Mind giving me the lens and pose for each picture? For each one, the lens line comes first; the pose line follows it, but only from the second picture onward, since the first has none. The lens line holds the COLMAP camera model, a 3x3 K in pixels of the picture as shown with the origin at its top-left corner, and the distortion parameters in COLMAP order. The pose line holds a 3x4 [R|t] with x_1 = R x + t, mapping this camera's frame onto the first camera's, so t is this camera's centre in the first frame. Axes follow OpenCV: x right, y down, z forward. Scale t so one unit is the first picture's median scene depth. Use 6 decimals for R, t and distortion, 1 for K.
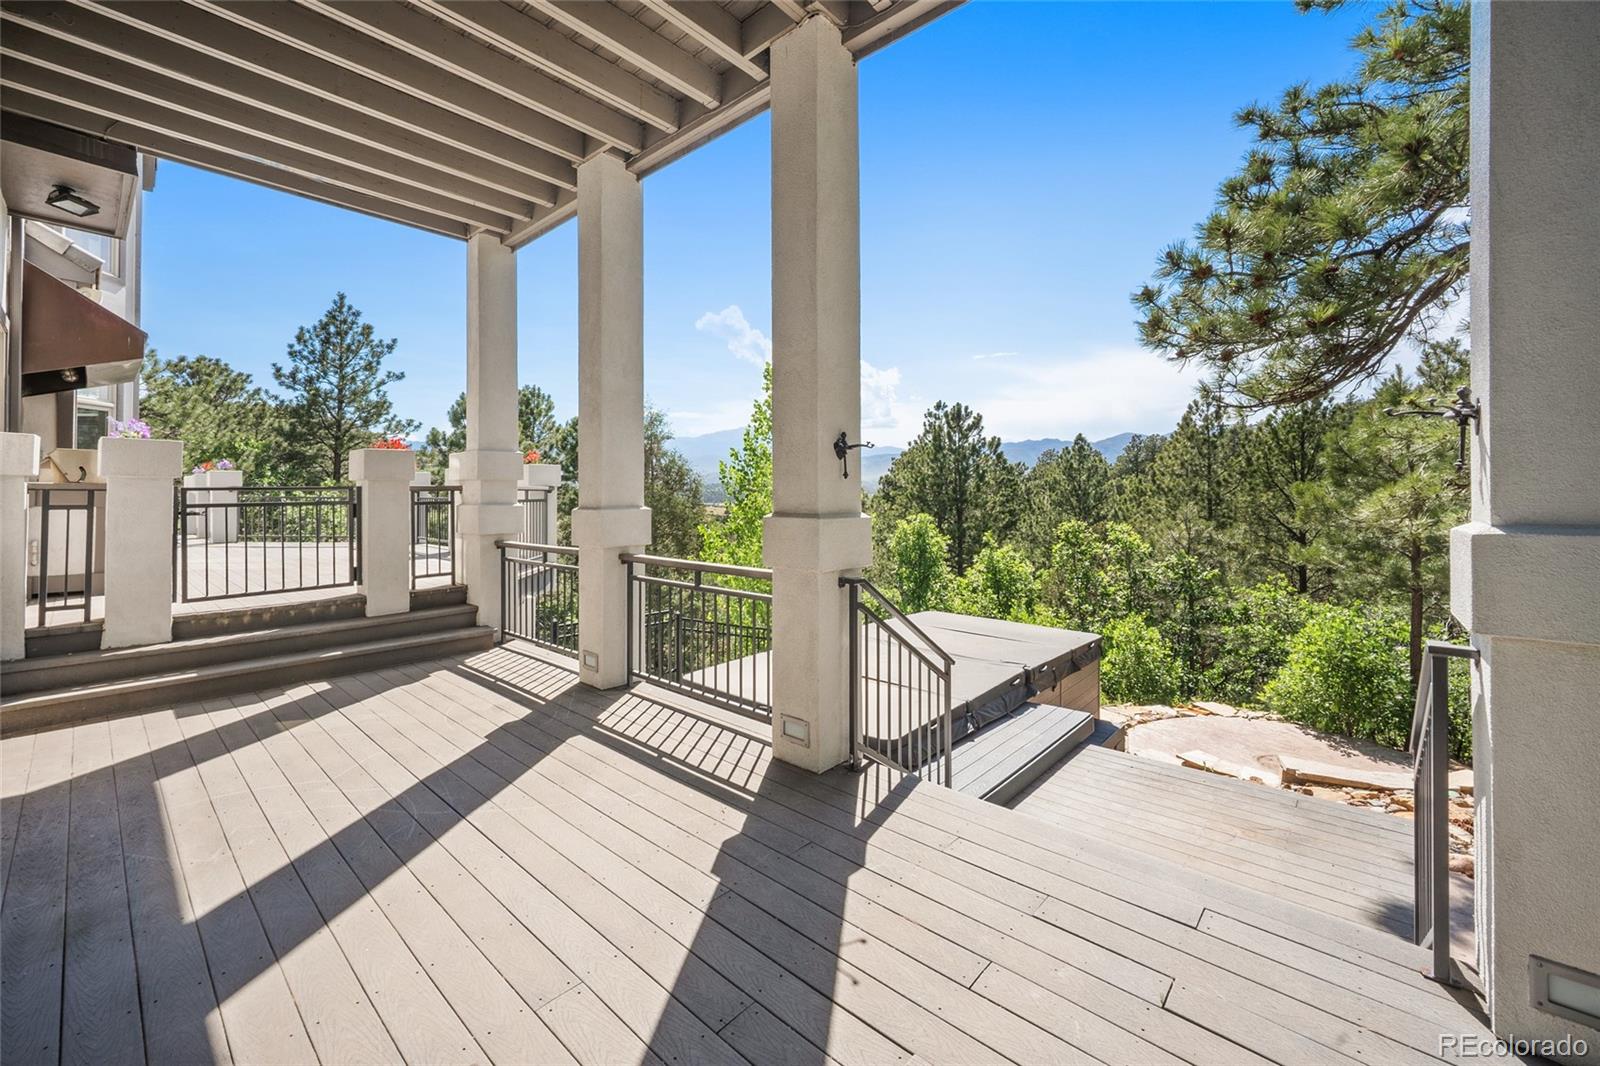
lens RADIAL K [[649.9, 0, 799.3], [0, 649.9, 470.3], [0, 0, 1]] dist [-0.002520, -0.000067]
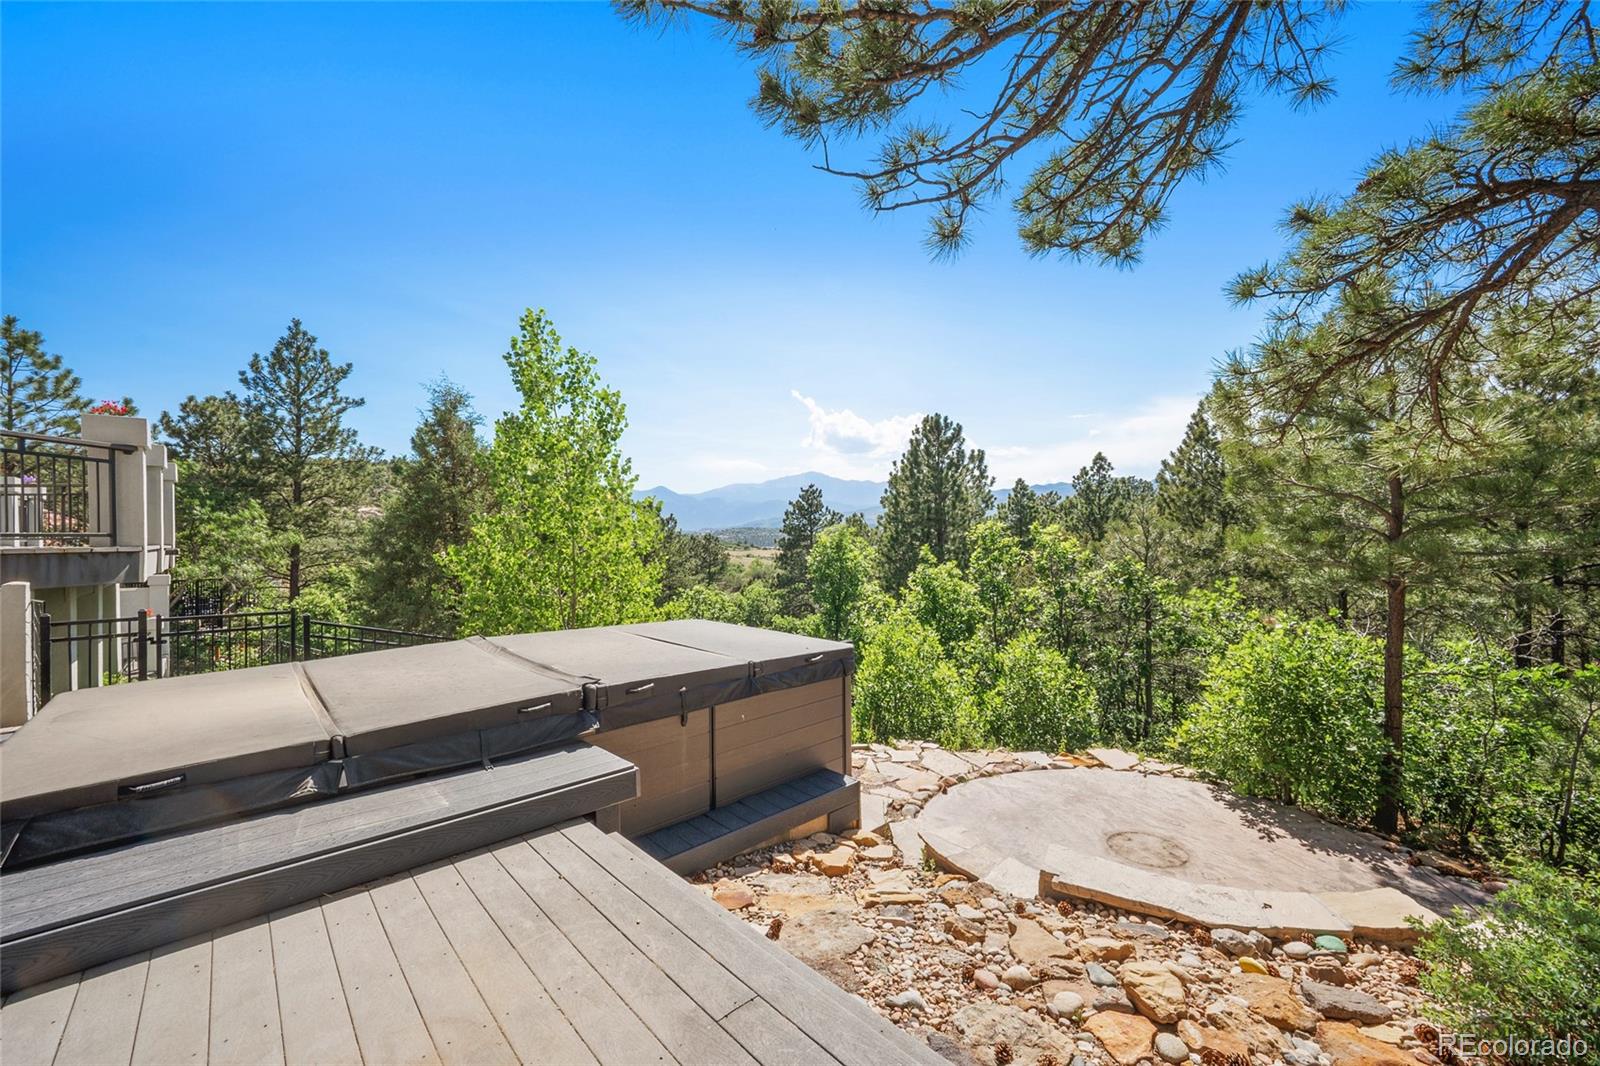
lens RADIAL K [[629.3, 0, 800.0], [0, 629.3, 533.0], [0, 0, 1]] dist [0.002430, 0.000081]
pose [[0.994360, -0.012545, -0.105314, 0.164373], [0.015472, 0.999515, 0.027018, 0.040794], [0.104924, -0.028495, 0.994072, 0.120869]]
